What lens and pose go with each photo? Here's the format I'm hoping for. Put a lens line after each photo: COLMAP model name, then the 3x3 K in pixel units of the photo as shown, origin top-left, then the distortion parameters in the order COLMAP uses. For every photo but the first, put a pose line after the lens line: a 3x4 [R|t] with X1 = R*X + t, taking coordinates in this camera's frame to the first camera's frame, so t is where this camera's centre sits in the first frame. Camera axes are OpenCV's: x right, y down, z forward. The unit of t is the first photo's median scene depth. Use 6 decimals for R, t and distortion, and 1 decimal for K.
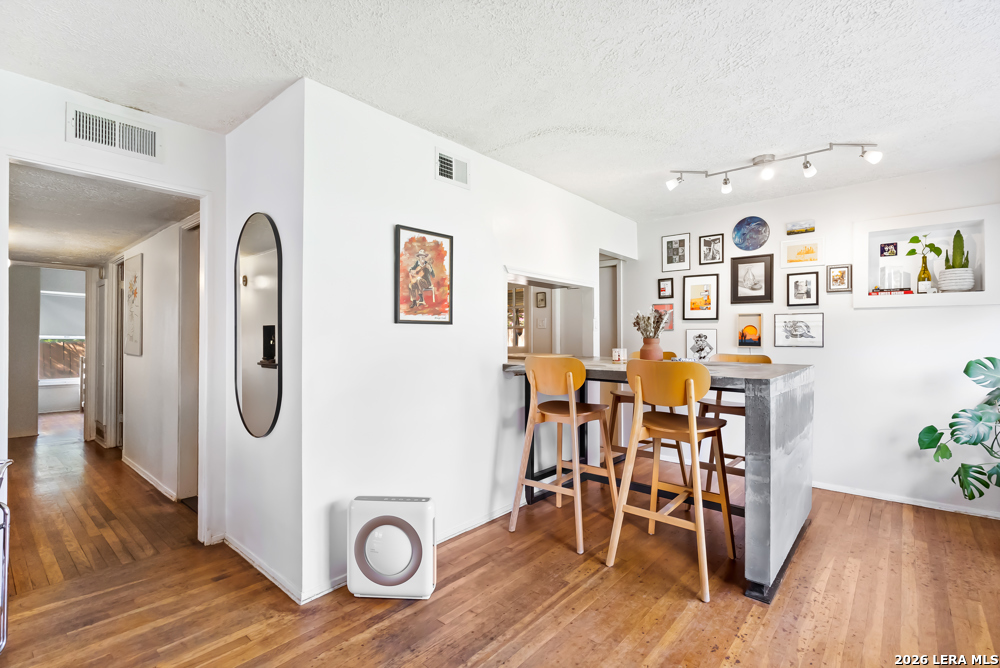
lens RADIAL K [[462.9, 0, 502.3], [0, 462.9, 334.2], [0, 0, 1]] dist [0.001222, 0.000415]
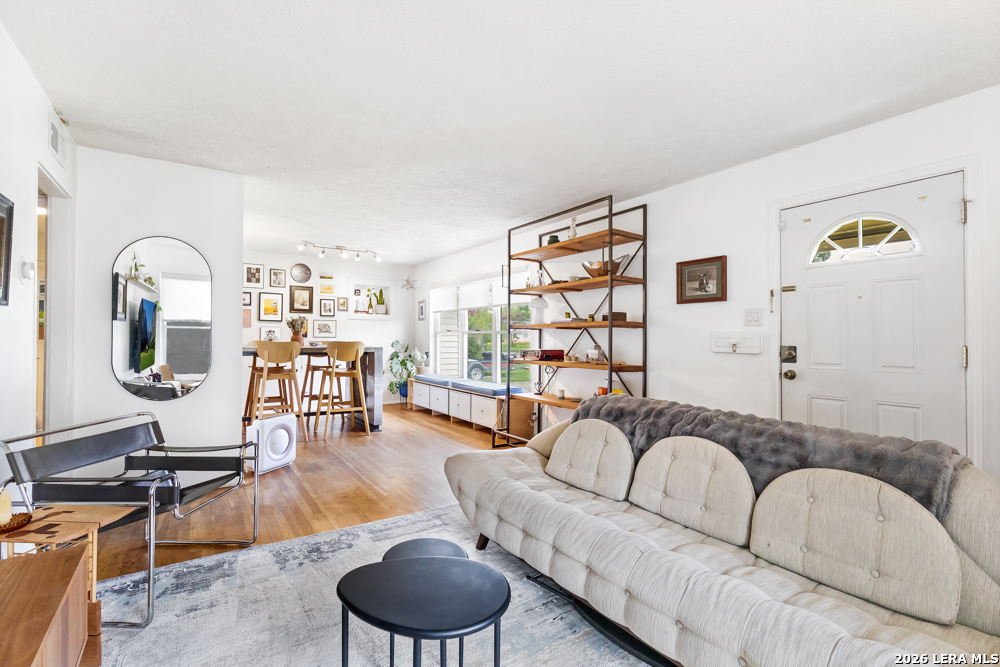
lens RADIAL K [[462.9, 0, 485.6], [0, 462.9, 337.5], [0, 0, 1]] dist [0.001222, 0.000415]
pose [[0.292816, -0.000512, 0.956169, -1.001570], [-0.009534, 0.999949, 0.003455, 0.014142], [-0.956121, -0.010128, 0.292796, -0.196459]]
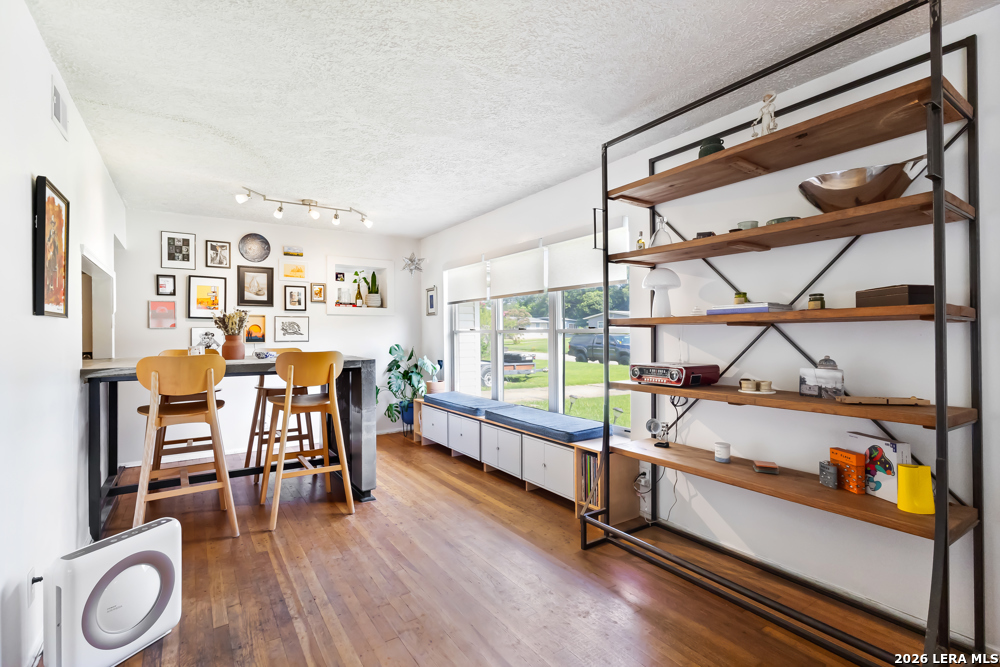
lens RADIAL K [[462.9, 0, 491.5], [0, 462.9, 330.5], [0, 0, 1]] dist [0.001222, 0.000415]
pose [[0.275098, 0.003280, 0.961411, -0.471458], [0.003428, 0.999984, -0.004392, 0.003084], [-0.961410, 0.004504, 0.275082, 0.094380]]
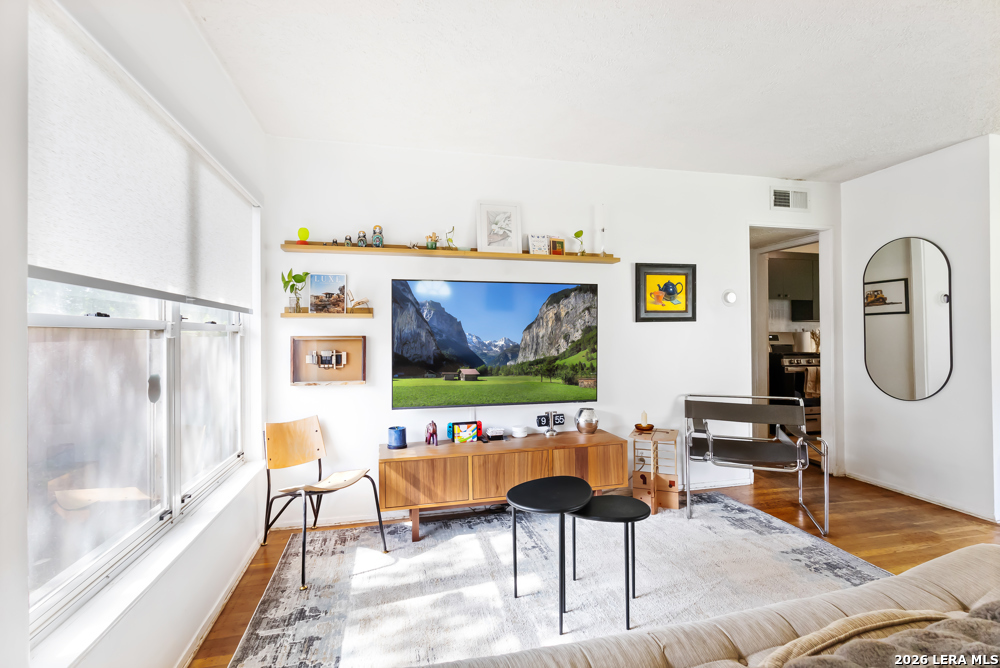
lens RADIAL K [[462.9, 0, 498.6], [0, 462.9, 331.6], [0, 0, 1]] dist [0.001222, 0.000415]
pose [[0.805123, -0.010676, -0.593012, -0.442060], [0.009900, 0.999941, -0.004561, 0.008124], [0.593026, -0.002199, 0.805180, -0.527823]]
